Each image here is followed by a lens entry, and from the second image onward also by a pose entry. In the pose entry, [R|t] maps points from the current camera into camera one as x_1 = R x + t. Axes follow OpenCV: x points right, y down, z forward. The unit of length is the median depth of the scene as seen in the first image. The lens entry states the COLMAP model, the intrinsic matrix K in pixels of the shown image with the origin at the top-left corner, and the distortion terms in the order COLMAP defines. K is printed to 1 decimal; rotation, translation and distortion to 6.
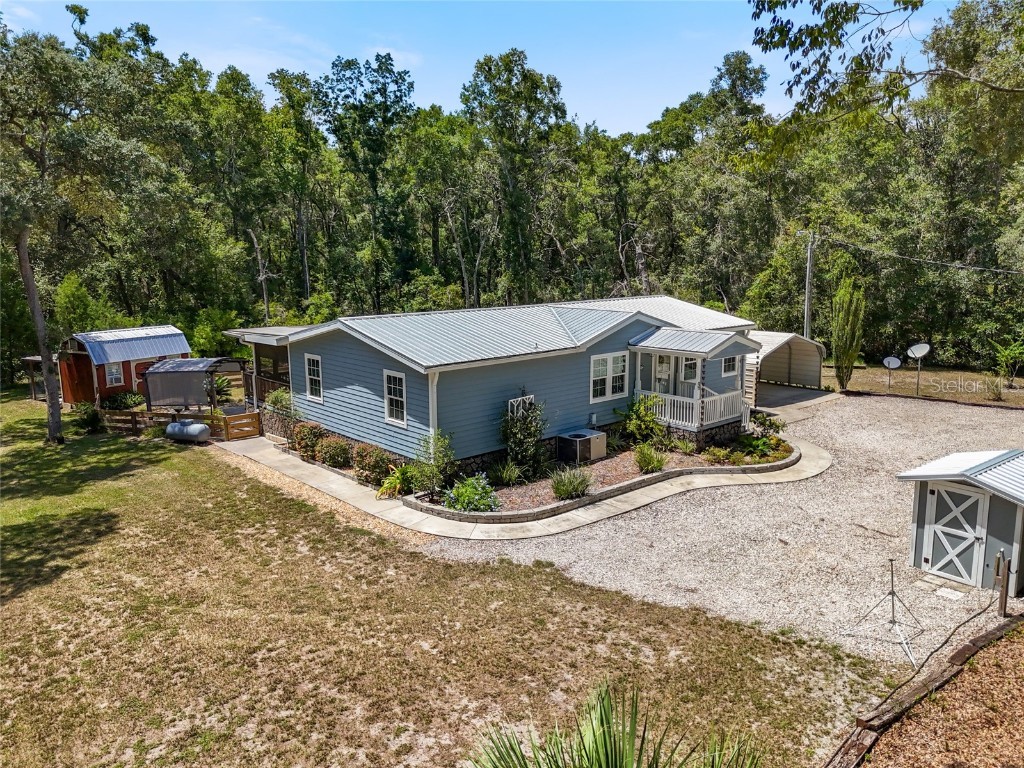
lens RADIAL K [[757.4, 0, 513.8], [0, 757.4, 383.7], [0, 0, 1]] dist [0.102139, -0.108840]
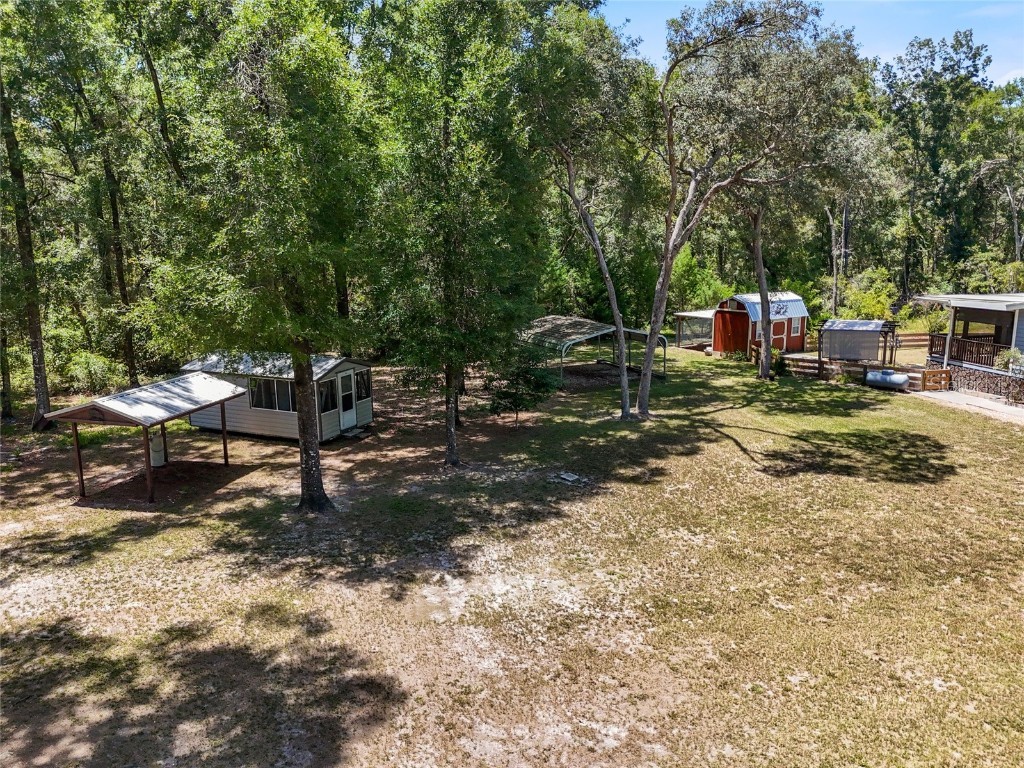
lens RADIAL K [[757.4, 0, 513.8], [0, 757.4, 383.7], [0, 0, 1]] dist [0.102139, -0.108840]
pose [[0.899392, 0.096340, -0.426394, -0.581345], [-0.084574, 0.995332, 0.046495, 0.081868], [0.428883, -0.005755, 0.903342, -0.429069]]
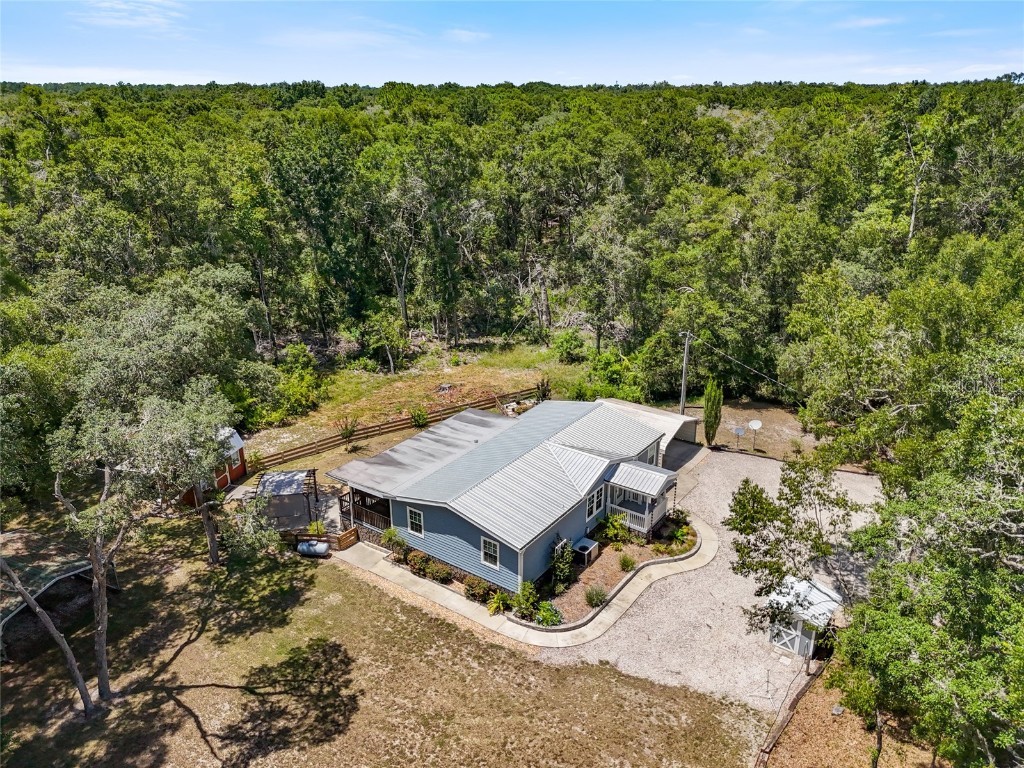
lens RADIAL K [[757.4, 0, 513.8], [0, 757.4, 383.7], [0, 0, 1]] dist [0.102139, -0.108840]
pose [[0.974643, -0.076520, 0.210275, -0.445174], [0.034602, 0.979949, 0.196222, -0.704459], [-0.221073, -0.183970, 0.957748, -0.597546]]
